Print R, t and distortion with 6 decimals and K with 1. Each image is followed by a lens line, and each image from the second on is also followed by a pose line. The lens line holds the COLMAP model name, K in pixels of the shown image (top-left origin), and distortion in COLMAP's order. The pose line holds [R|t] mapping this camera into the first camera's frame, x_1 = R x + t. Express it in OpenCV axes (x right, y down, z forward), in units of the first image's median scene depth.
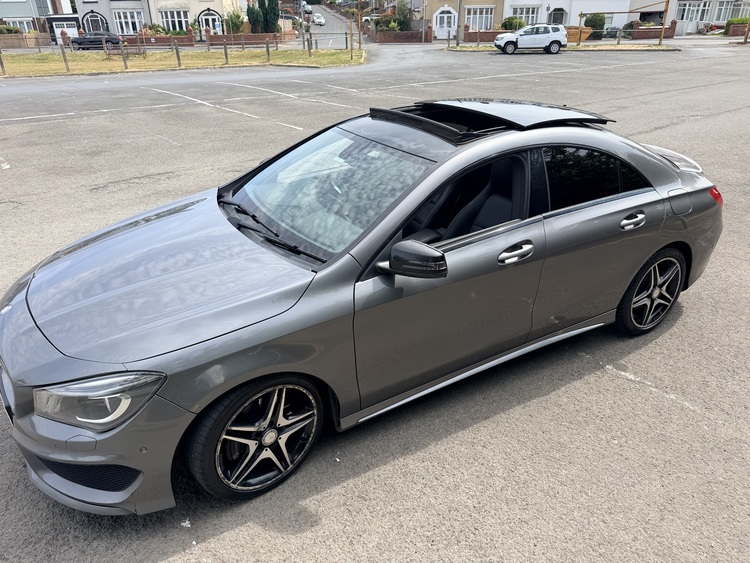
lens RADIAL K [[536.6, 0, 376.9], [0, 536.6, 284.6], [0, 0, 1]] dist [0.026494, -0.019937]
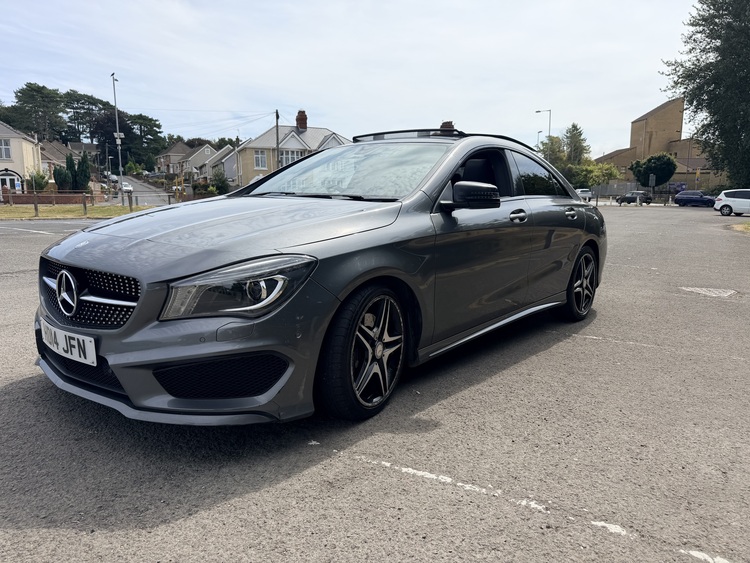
lens RADIAL K [[536.6, 0, 382.3], [0, 536.6, 279.6], [0, 0, 1]] dist [0.026494, -0.019937]
pose [[0.941730, -0.043093, 0.333599, -0.338009], [0.137517, 0.954416, -0.264914, 0.272291], [-0.306976, 0.295353, 0.904728, 0.015042]]
